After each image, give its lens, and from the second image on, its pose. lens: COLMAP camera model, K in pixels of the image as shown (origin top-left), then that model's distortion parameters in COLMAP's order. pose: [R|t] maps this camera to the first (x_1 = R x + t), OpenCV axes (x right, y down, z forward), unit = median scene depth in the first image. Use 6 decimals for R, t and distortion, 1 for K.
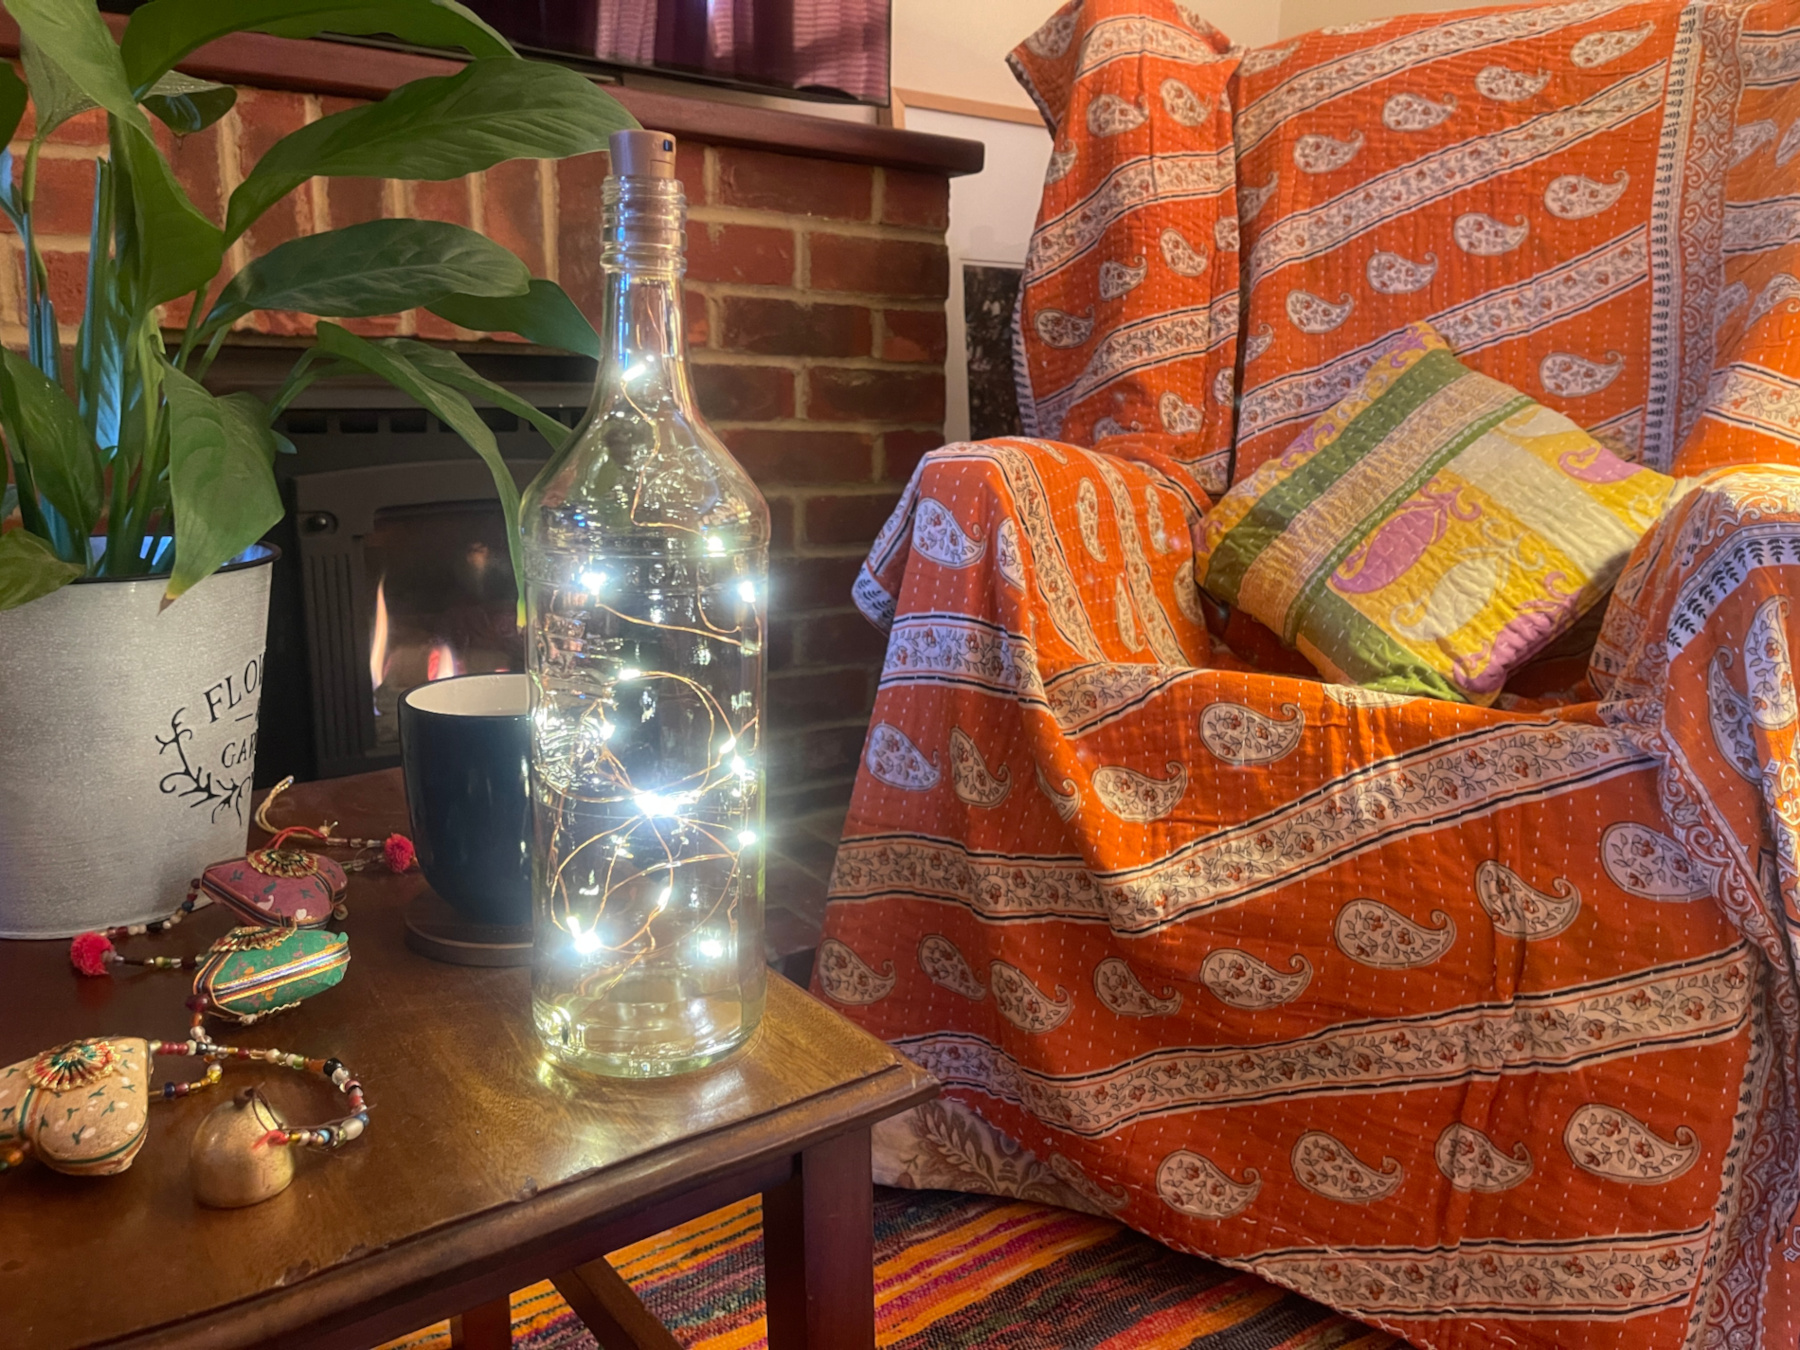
lens RADIAL K [[1341.4, 0, 898.6], [0, 1341.4, 672.3], [0, 0, 1]] dist [0.024692, -0.053777]
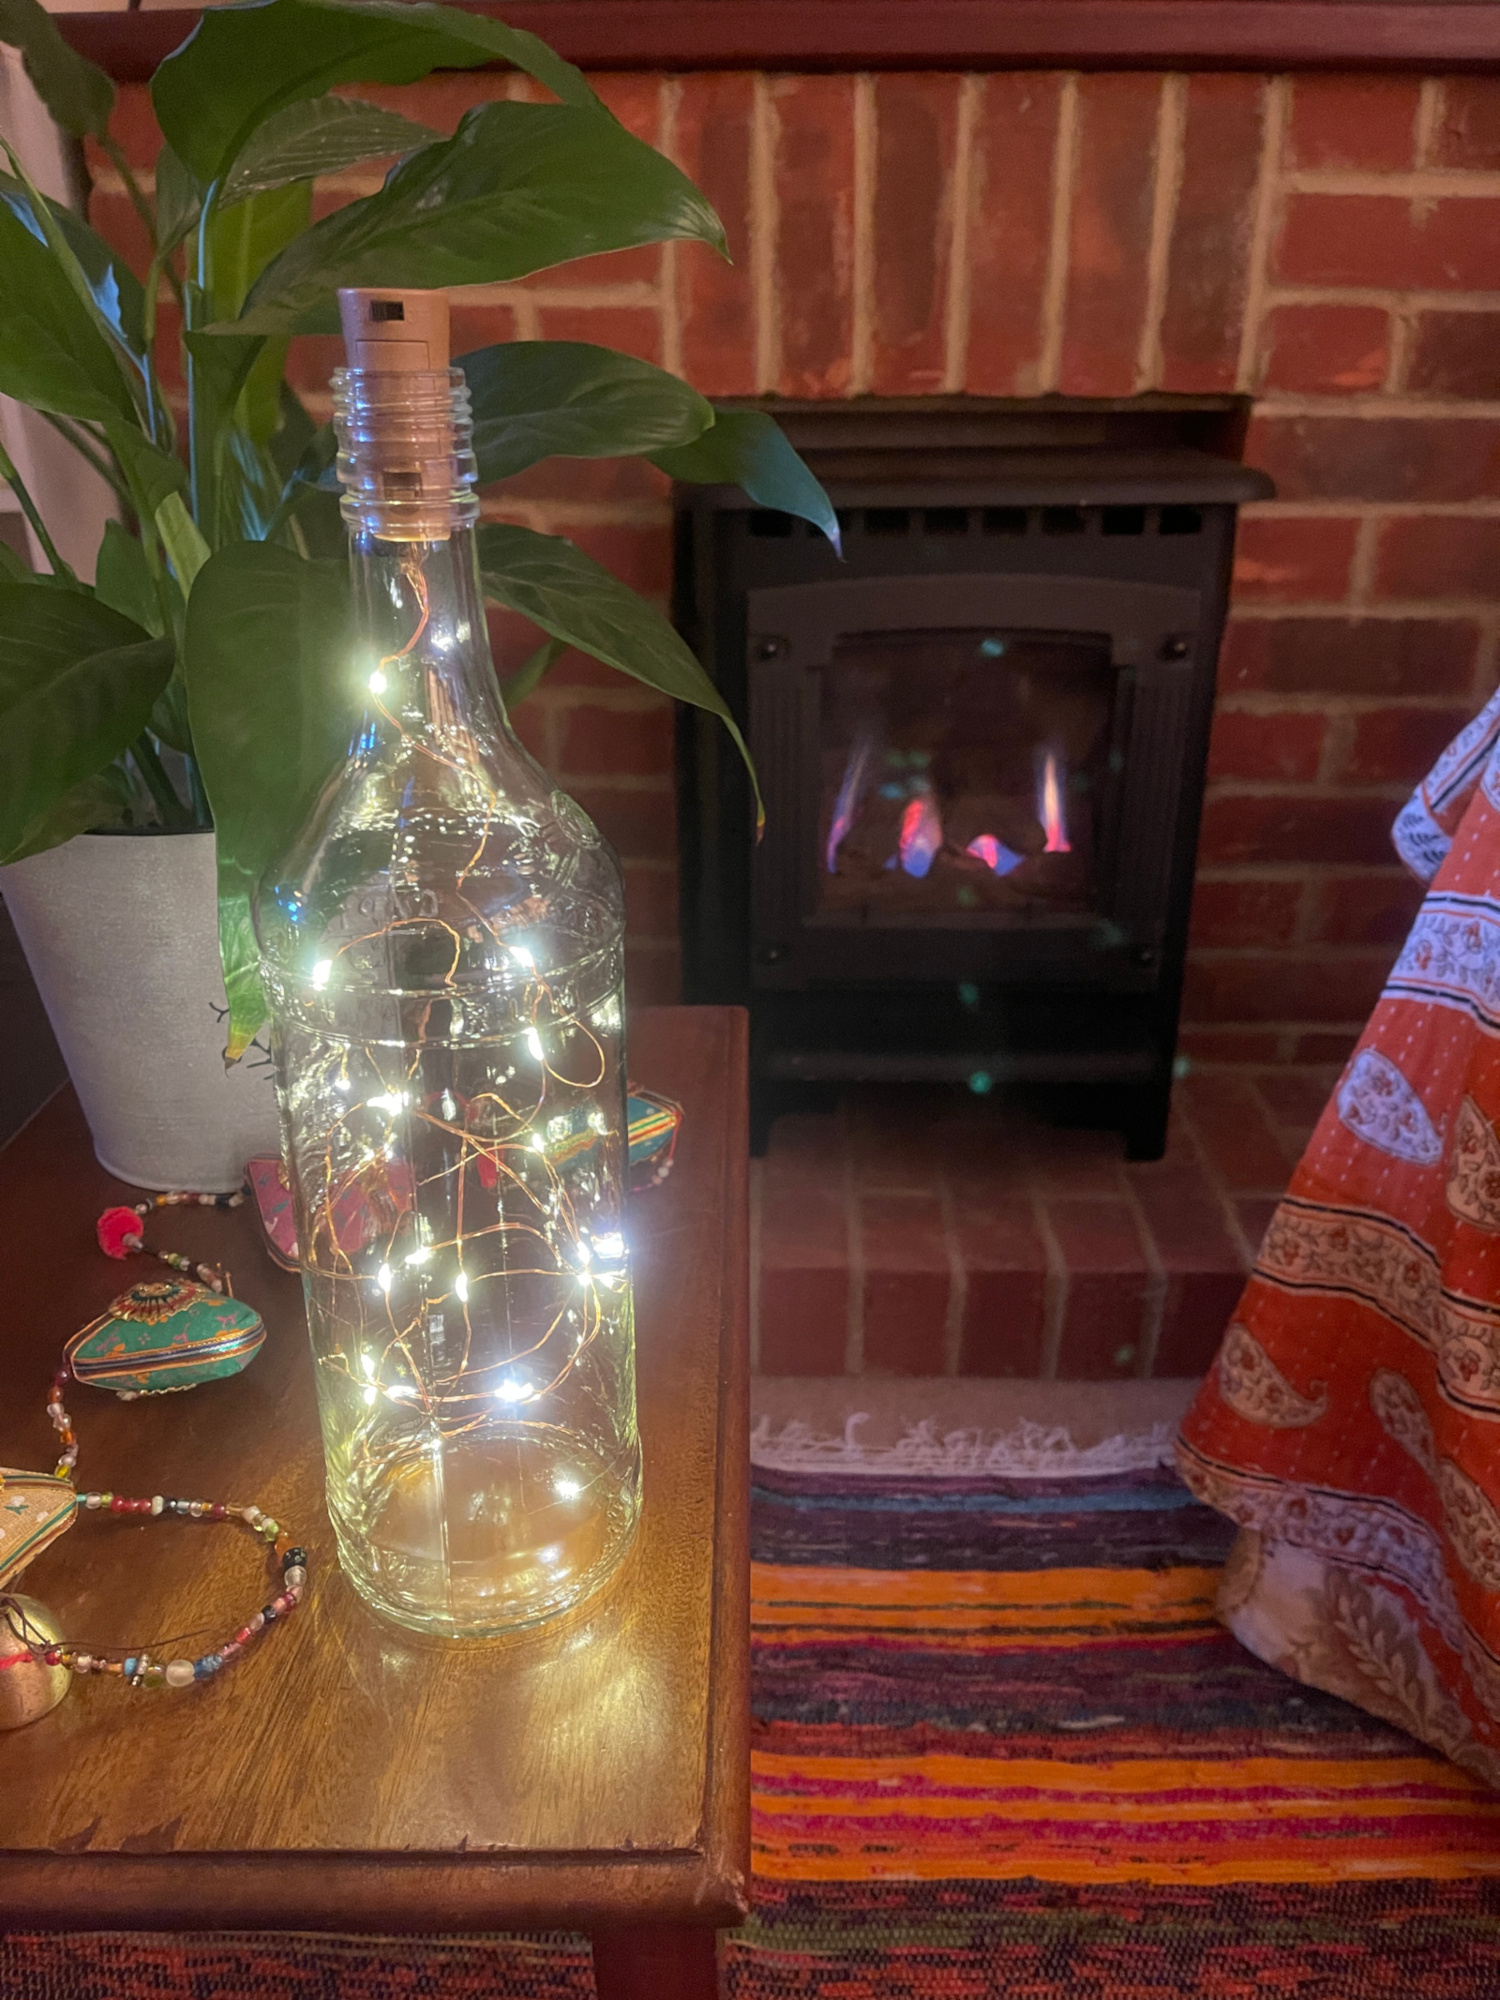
lens RADIAL K [[1490.4, 0, 745.1], [0, 1490.4, 1017.9], [0, 0, 1]] dist [0.024692, -0.053777]
pose [[0.799132, 0.219303, -0.559727, 0.147433], [-0.105005, 0.967692, 0.229227, -0.111264], [0.591913, -0.124409, 0.796342, 0.242478]]
